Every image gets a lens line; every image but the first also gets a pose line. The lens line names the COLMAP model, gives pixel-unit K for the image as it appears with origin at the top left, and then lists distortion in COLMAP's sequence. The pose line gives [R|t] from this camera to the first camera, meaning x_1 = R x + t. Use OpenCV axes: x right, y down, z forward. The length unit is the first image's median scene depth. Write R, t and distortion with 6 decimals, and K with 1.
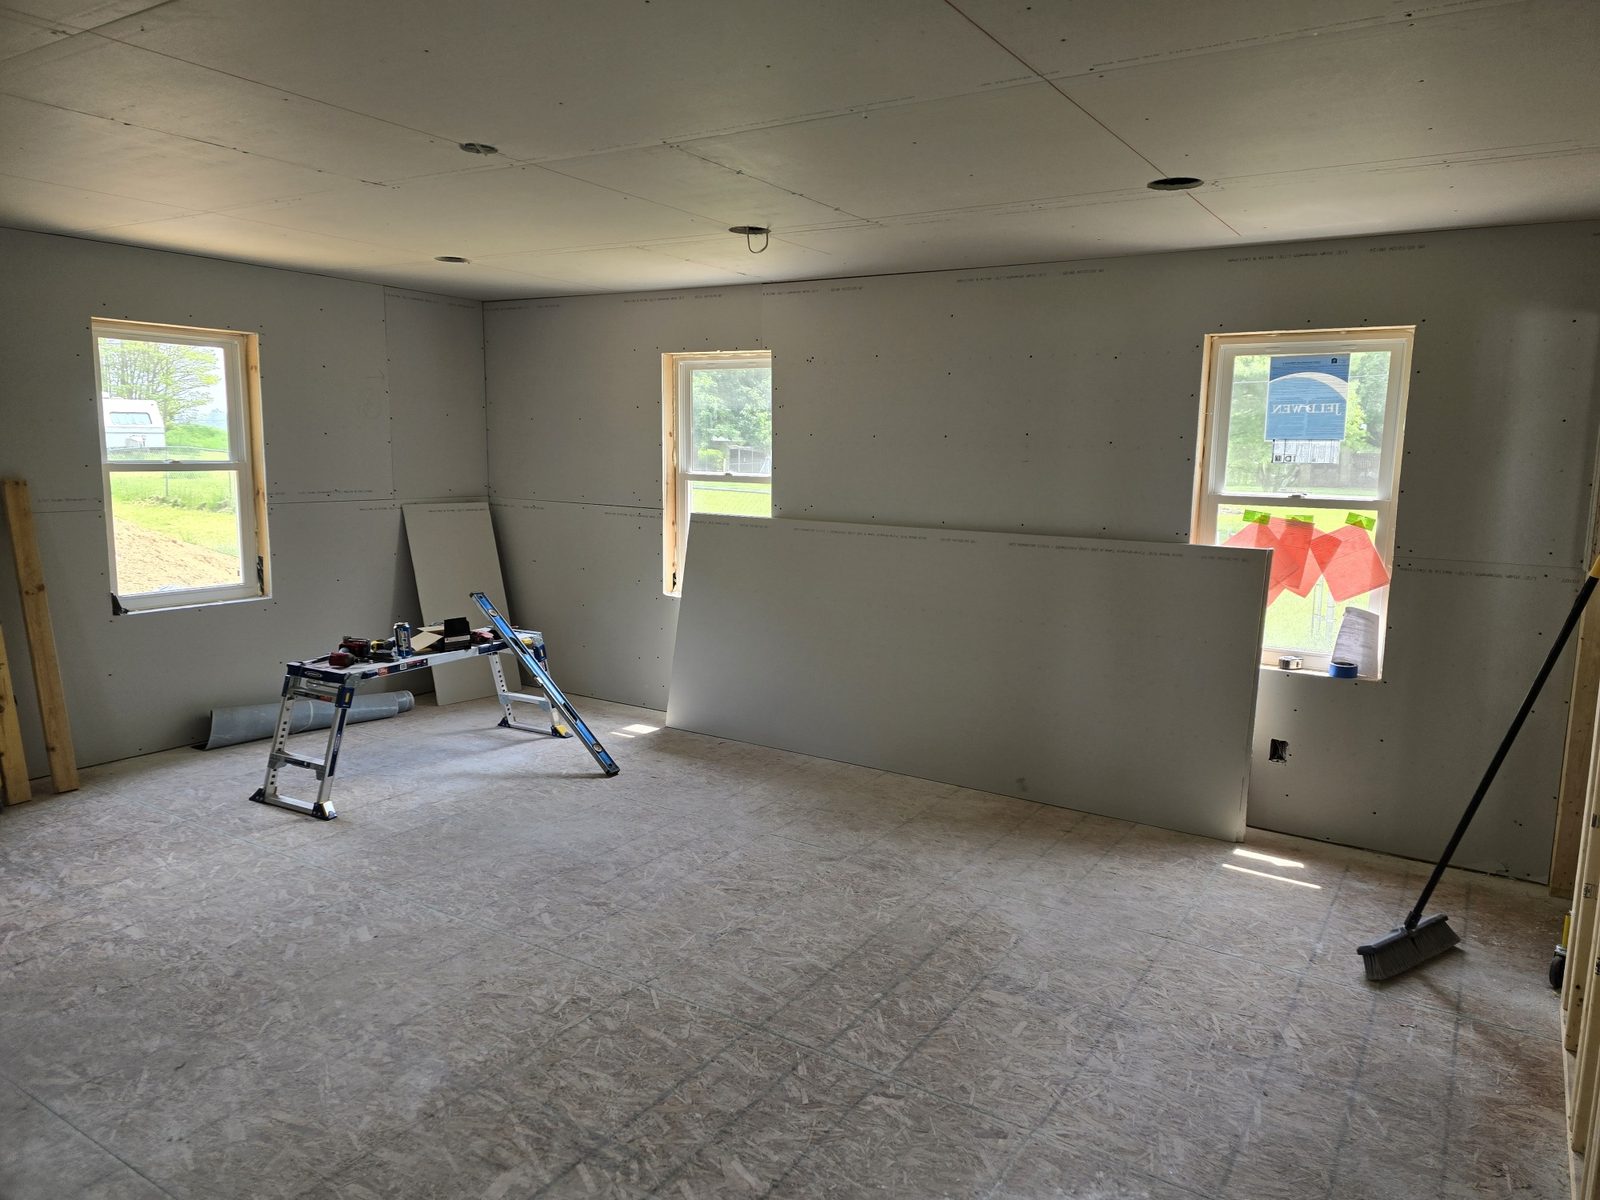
lens RADIAL K [[1073.6, 0, 807.5], [0, 1073.6, 590.2], [0, 0, 1]] dist [0.060758, -0.051154]
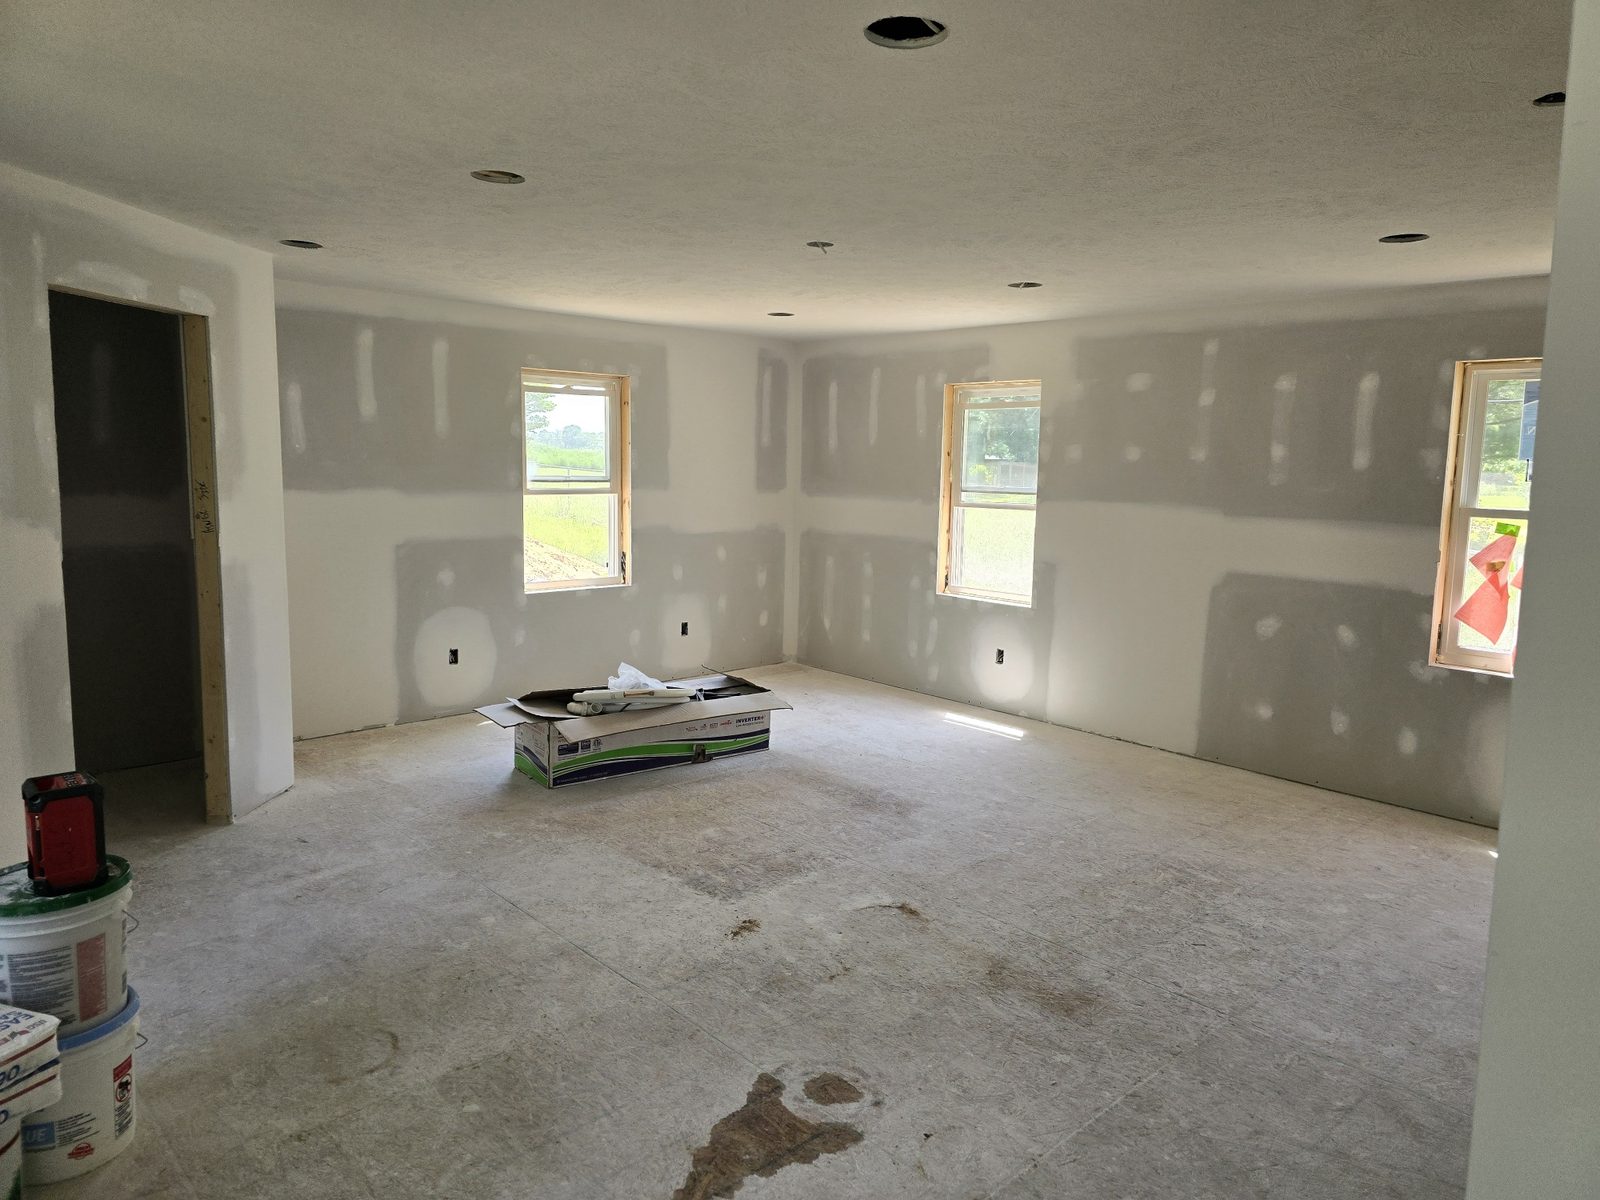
lens RADIAL K [[1073.6, 0, 807.5], [0, 1073.6, 590.2], [0, 0, 1]] dist [0.060758, -0.051154]
pose [[0.969239, 0.030140, -0.244269, 0.015055], [-0.033354, 0.999403, -0.009029, 0.020892], [0.243851, 0.016898, 0.969666, -0.194704]]
